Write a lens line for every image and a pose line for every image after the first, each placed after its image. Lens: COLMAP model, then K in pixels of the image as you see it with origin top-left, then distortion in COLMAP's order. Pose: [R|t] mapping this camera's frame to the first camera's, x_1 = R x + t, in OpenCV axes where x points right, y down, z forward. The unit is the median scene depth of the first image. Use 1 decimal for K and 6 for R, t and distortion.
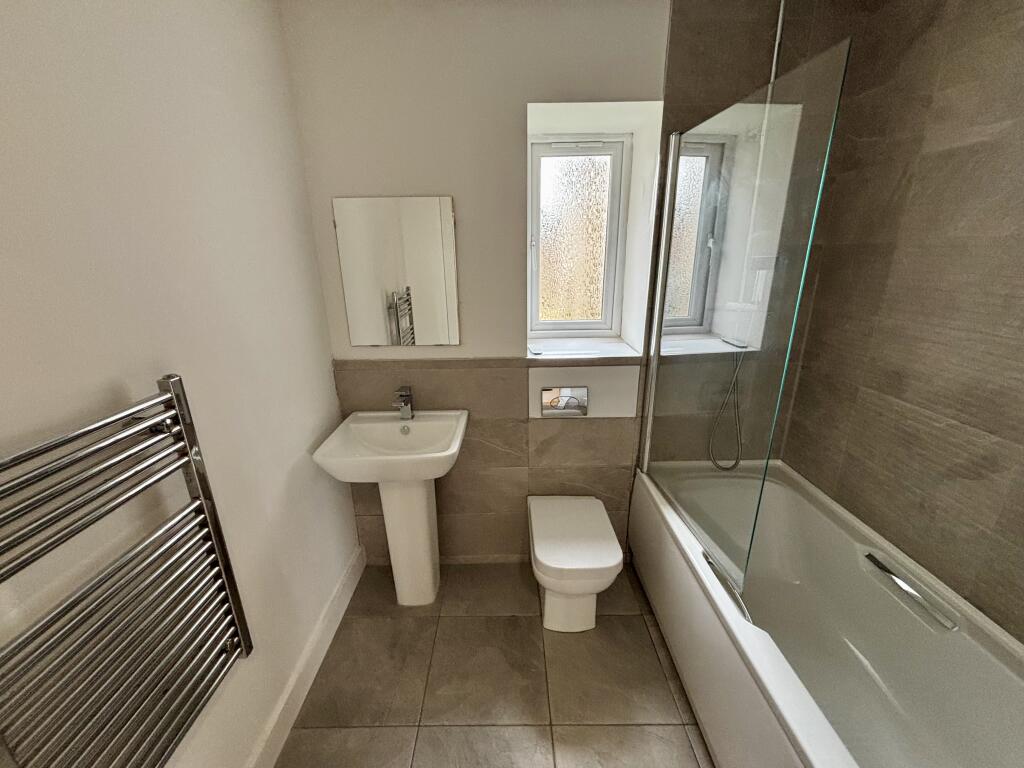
lens RADIAL K [[409.5, 0, 505.6], [0, 409.5, 384.4], [0, 0, 1]] dist [0.016774, -0.008953]
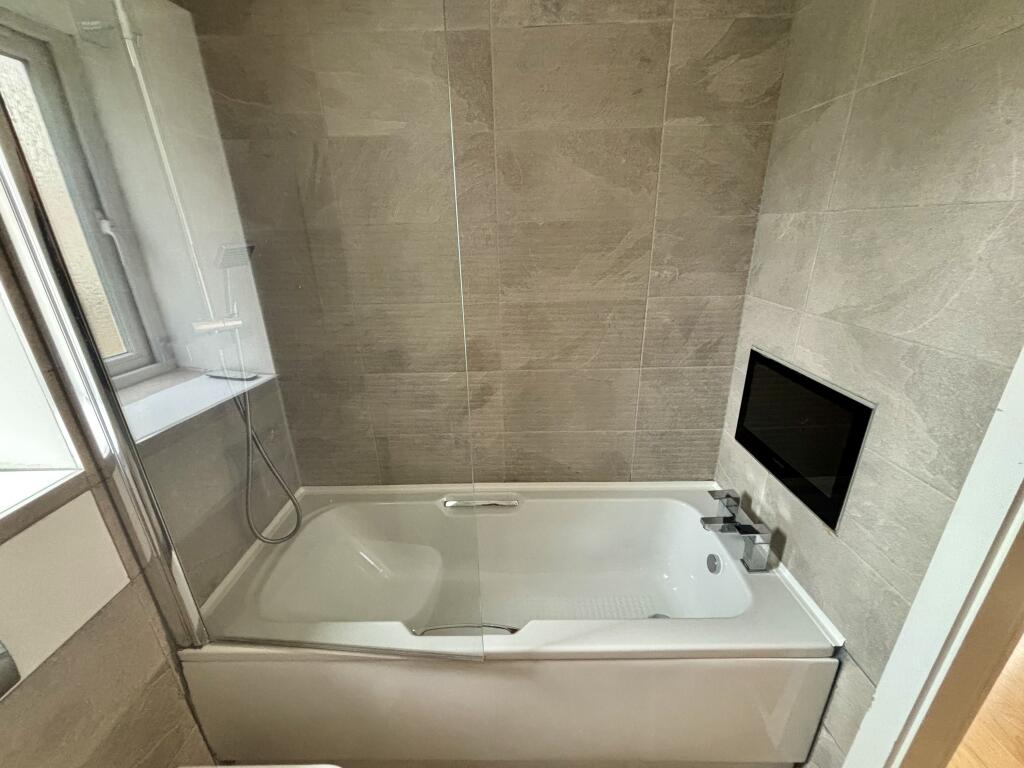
lens RADIAL K [[409.5, 0, 505.6], [0, 409.5, 384.4], [0, 0, 1]] dist [0.016774, -0.008953]
pose [[0.021248, -0.337072, 0.941239, -0.069331], [0.334850, 0.889477, 0.310976, -0.154904], [-0.942032, 0.308566, 0.131768, 0.505592]]
